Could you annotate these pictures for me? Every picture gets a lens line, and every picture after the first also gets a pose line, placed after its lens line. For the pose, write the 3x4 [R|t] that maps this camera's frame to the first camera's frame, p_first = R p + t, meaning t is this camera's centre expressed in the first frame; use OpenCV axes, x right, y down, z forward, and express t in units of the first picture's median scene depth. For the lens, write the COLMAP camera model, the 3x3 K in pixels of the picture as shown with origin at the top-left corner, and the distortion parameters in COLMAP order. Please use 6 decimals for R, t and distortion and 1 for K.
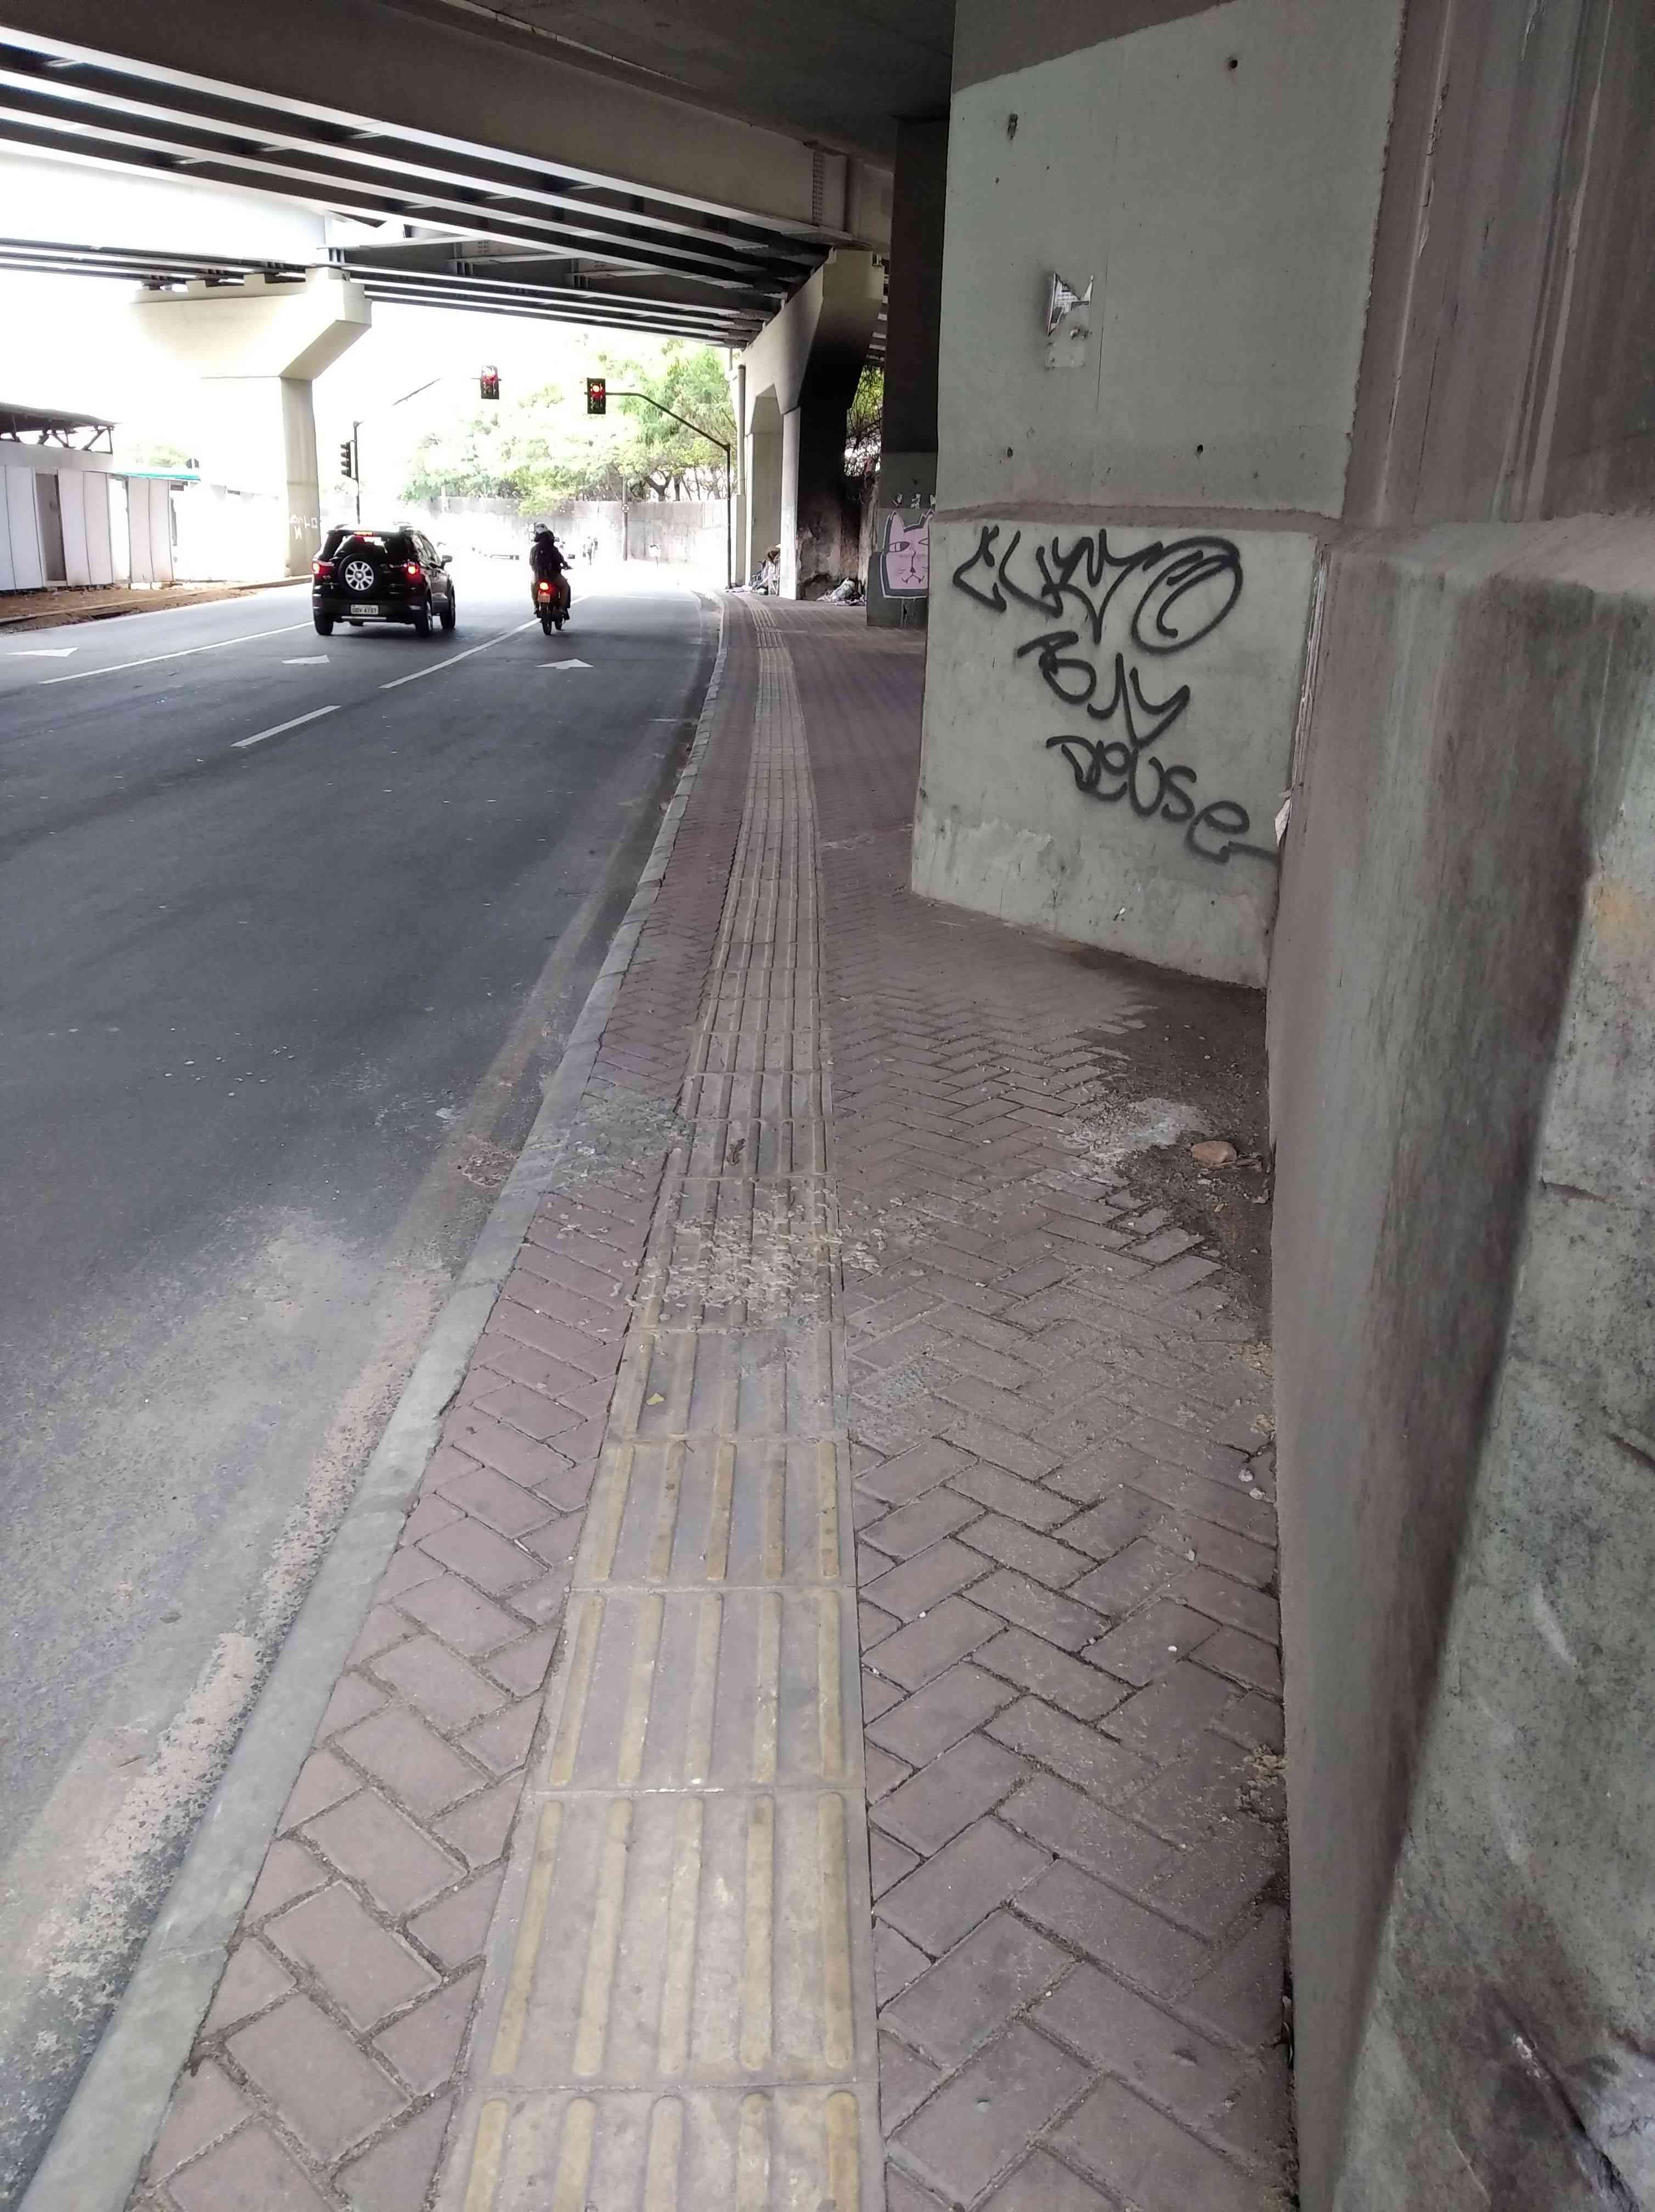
lens RADIAL K [[1703.6, 0, 821.8], [0, 1703.6, 1108.9], [0, 0, 1]] dist [-0.017013, 0.005807]
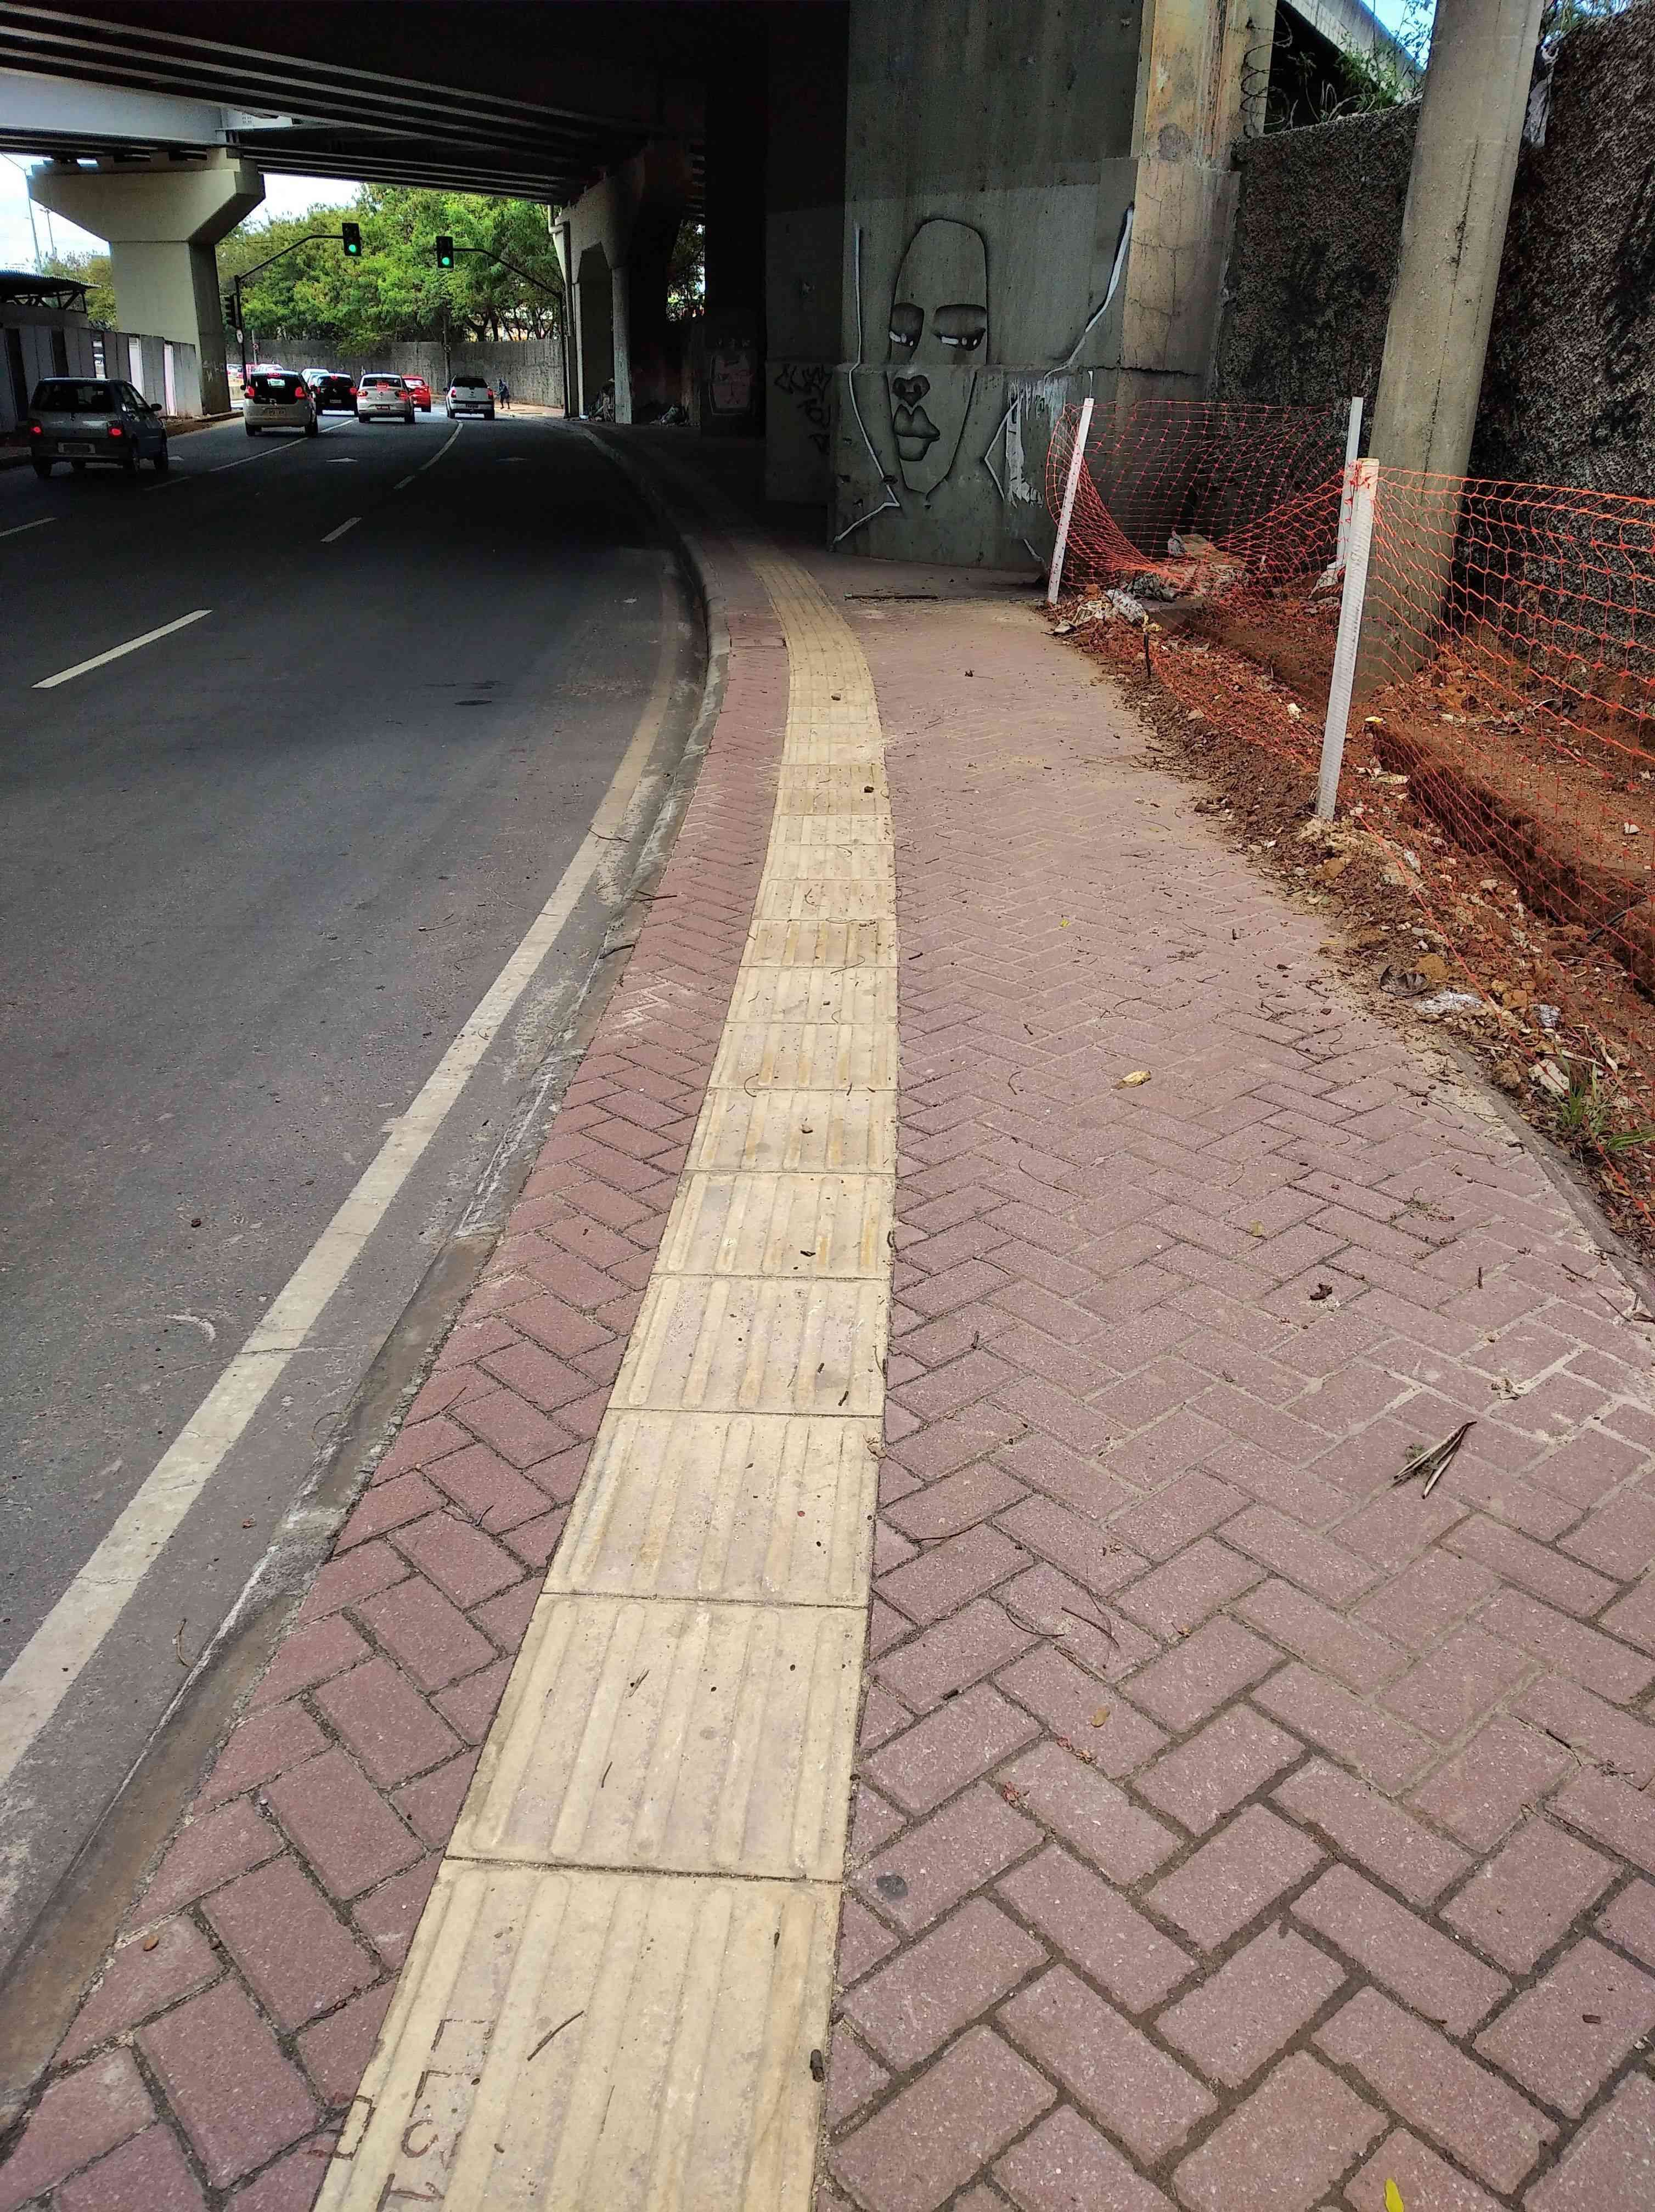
lens RADIAL K [[1703.6, 0, 824.9], [0, 1703.6, 1107.8], [0, 0, 1]] dist [-0.017013, 0.005807]
pose [[0.993185, -0.058348, 0.100894, -0.030096], [0.049654, 0.995002, 0.086635, 0.100125], [-0.105444, -0.081035, 0.991118, -0.294714]]
